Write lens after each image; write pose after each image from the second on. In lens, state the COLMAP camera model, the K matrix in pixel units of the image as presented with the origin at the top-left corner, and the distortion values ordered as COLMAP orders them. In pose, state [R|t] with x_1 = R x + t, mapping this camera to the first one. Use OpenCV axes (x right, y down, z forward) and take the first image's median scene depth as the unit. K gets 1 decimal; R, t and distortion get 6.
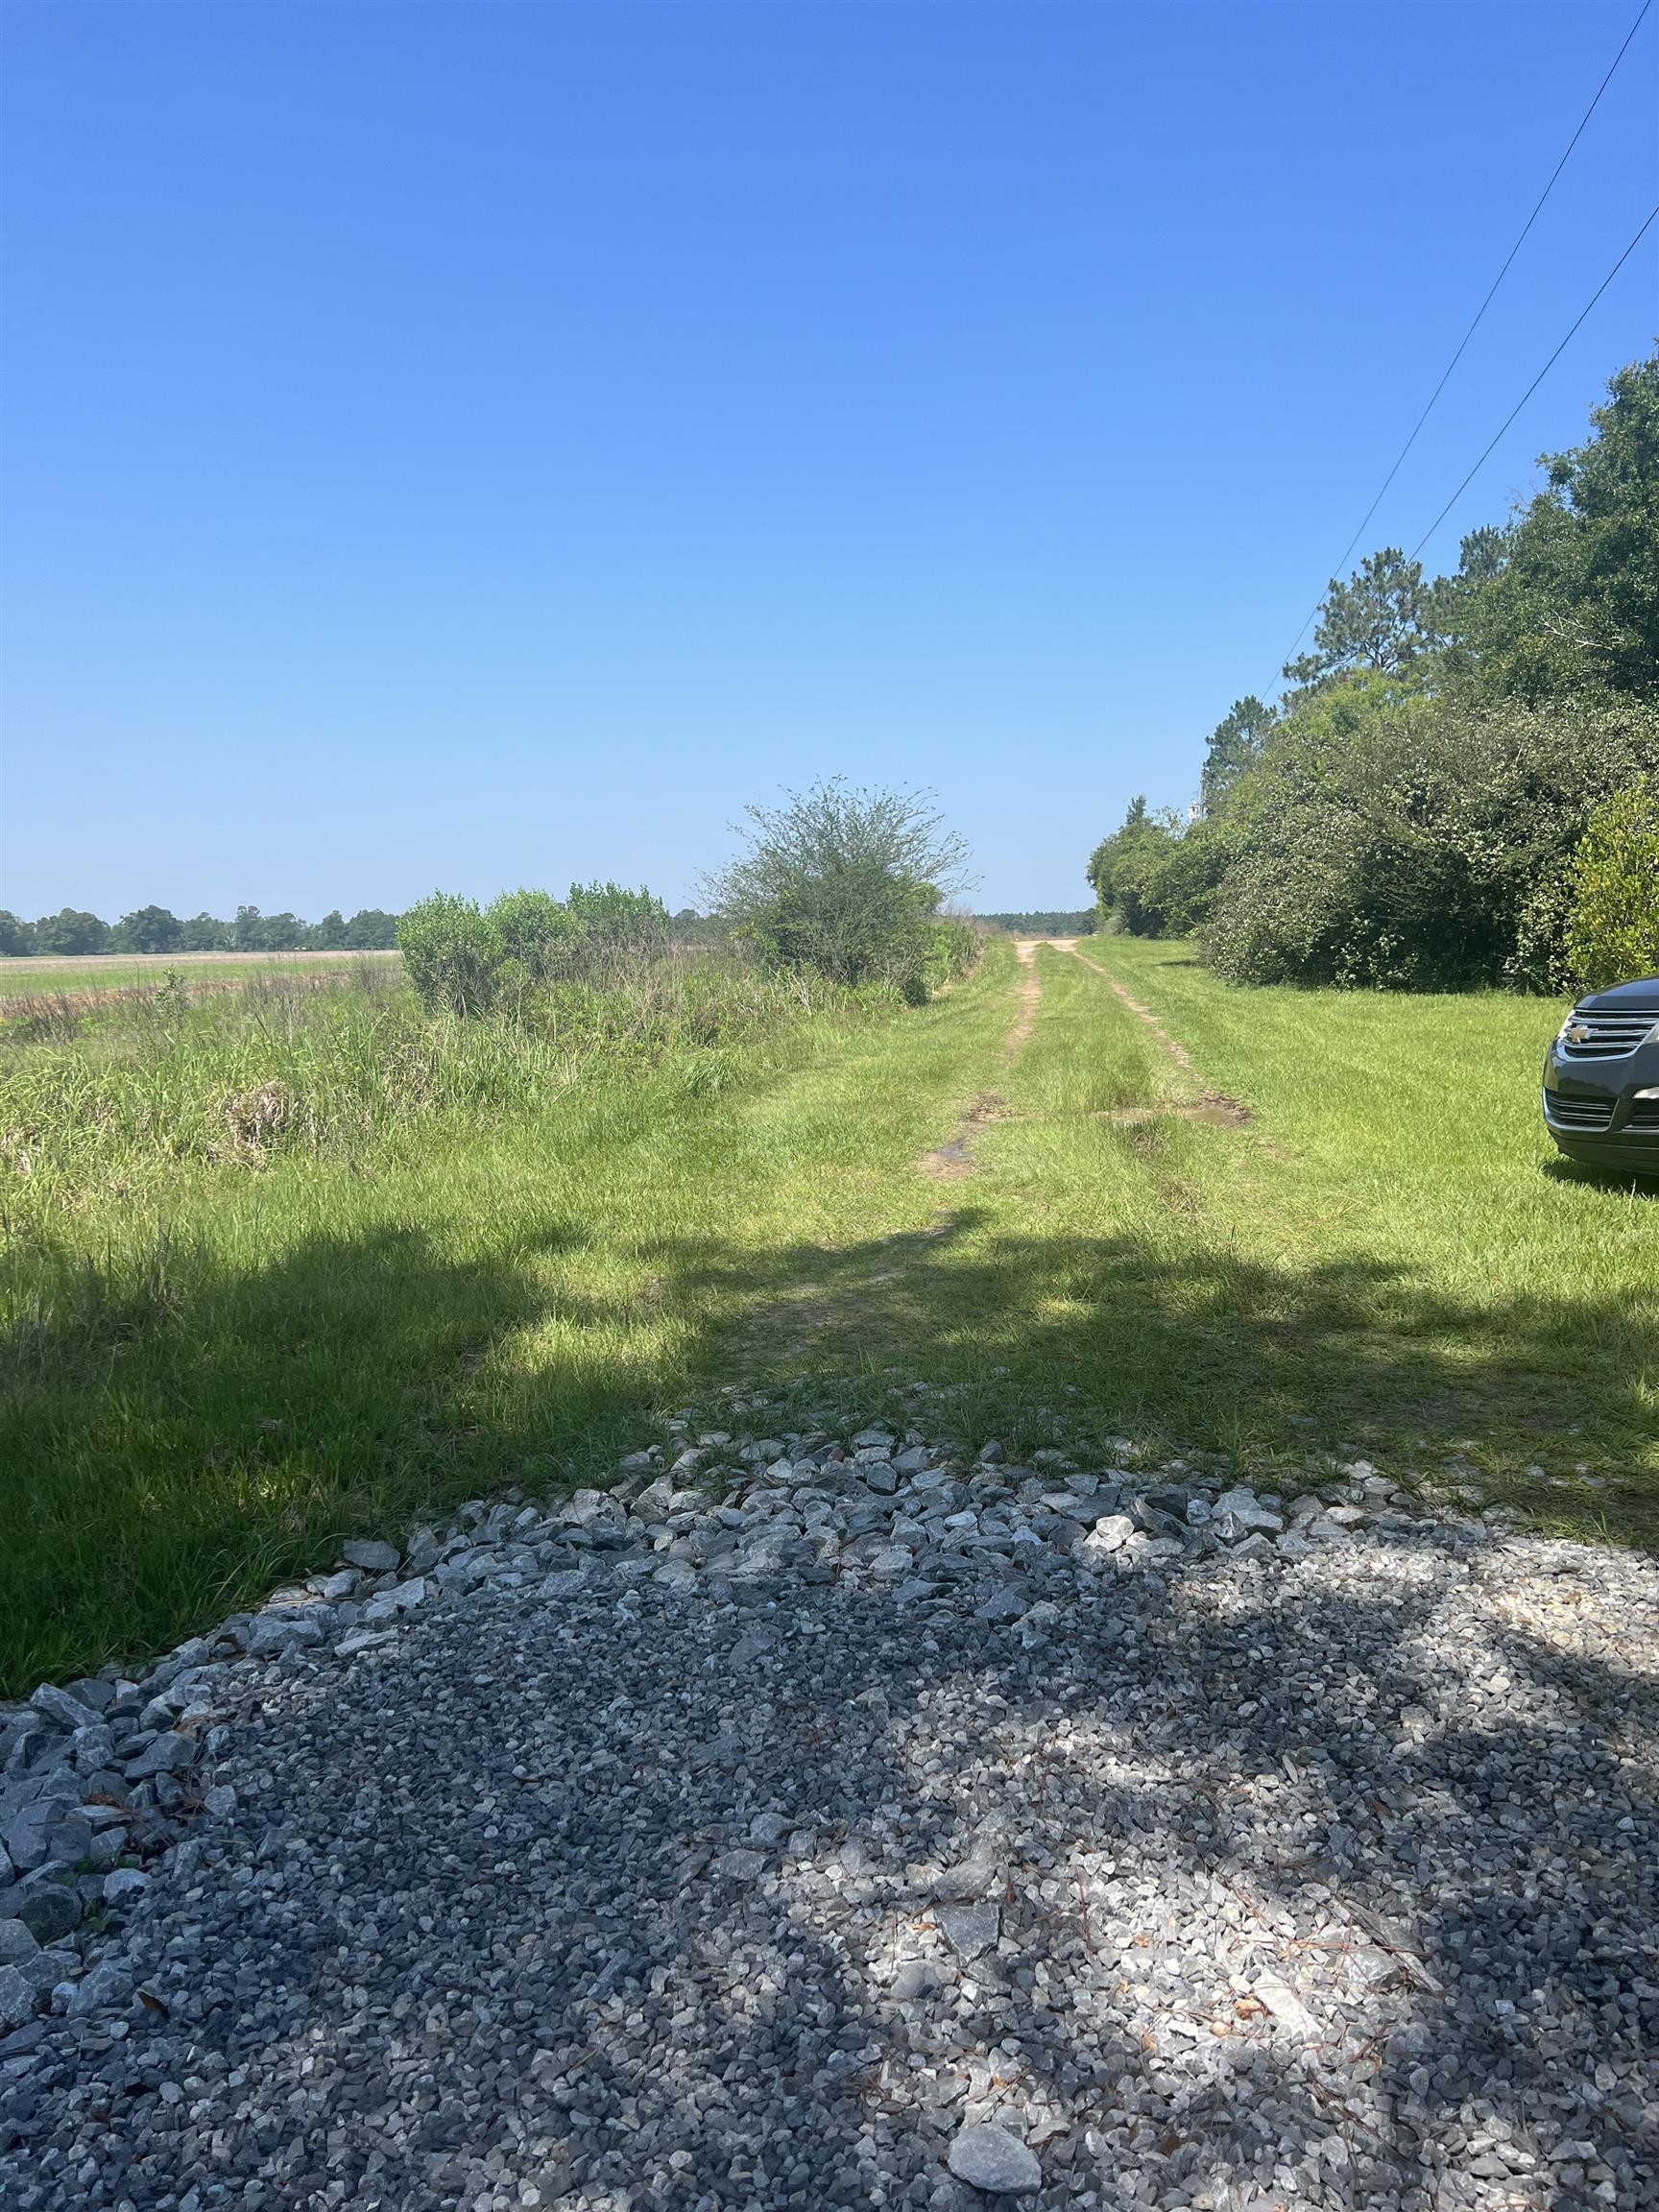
lens RADIAL K [[1678.5, 0, 829.5], [0, 1678.5, 1106.0], [0, 0, 1]] dist [0.066673, -0.079630]
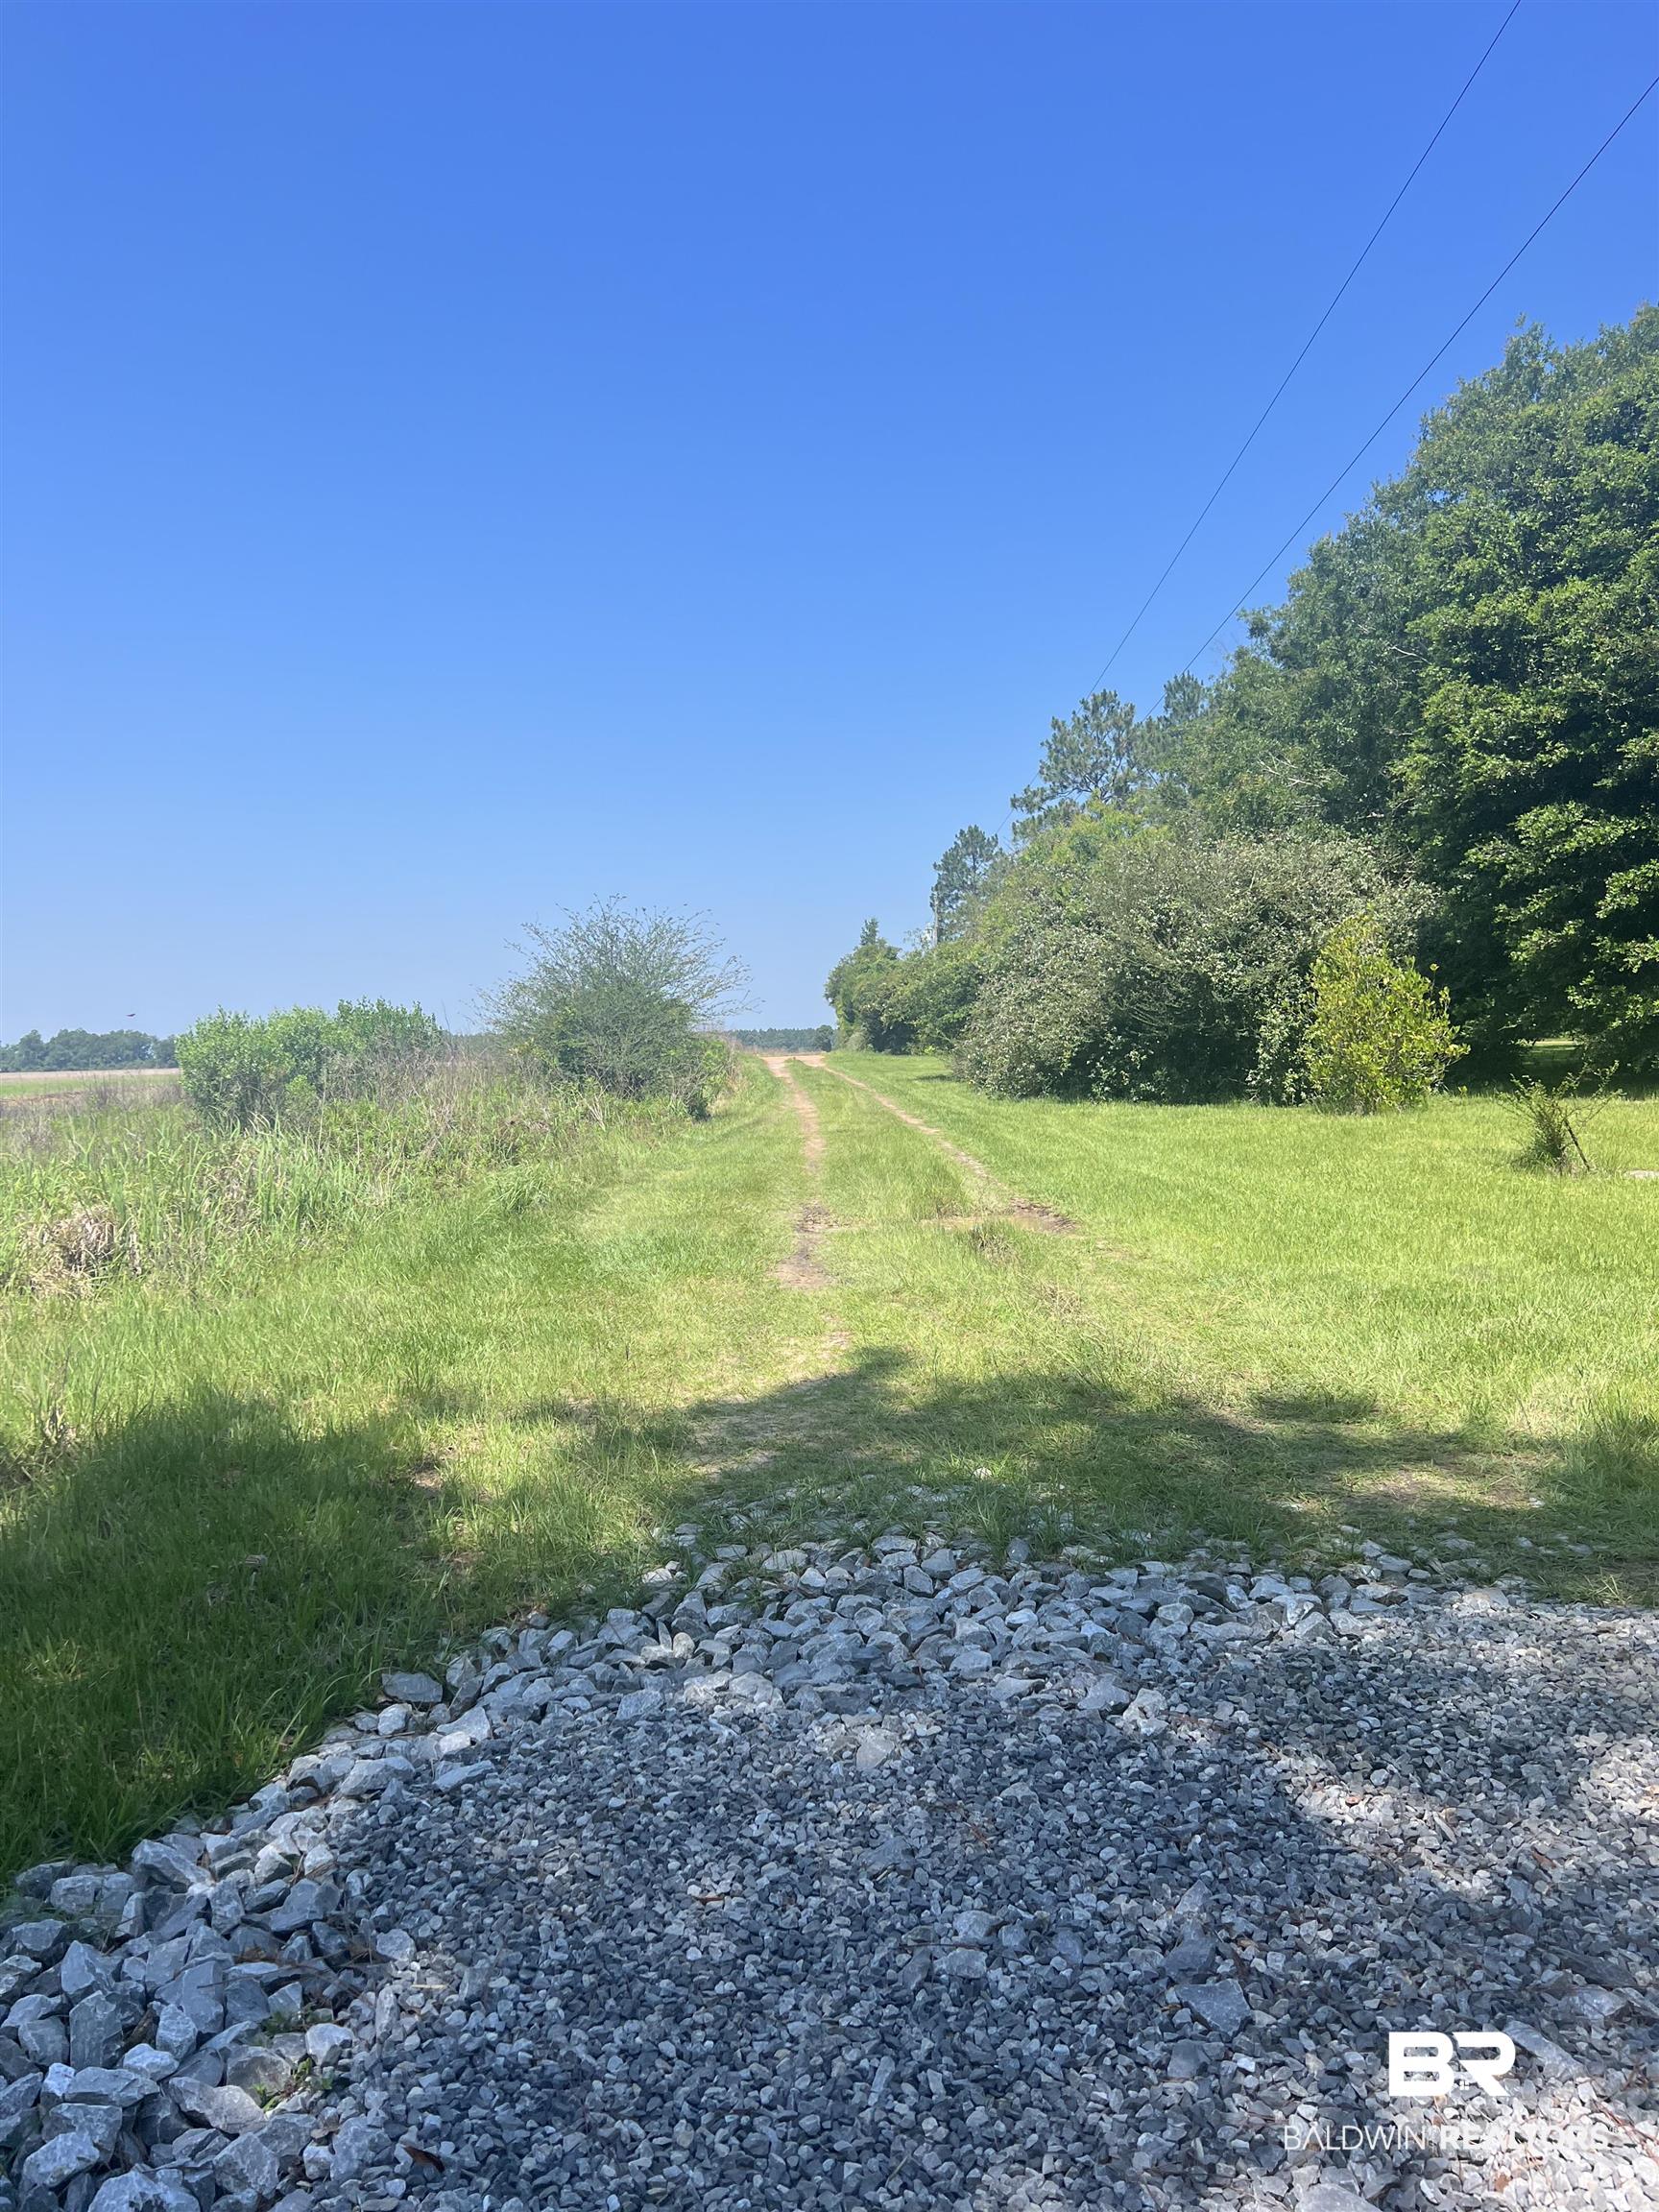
lens RADIAL K [[1669.0, 0, 829.5], [0, 1669.0, 1106.0], [0, 0, 1]] dist [0.056292, -0.057599]
pose [[0.988734, -0.009428, 0.149388, -0.194193], [0.019616, 0.997569, -0.066874, 0.001354], [-0.148395, 0.069051, 0.986515, -0.012633]]
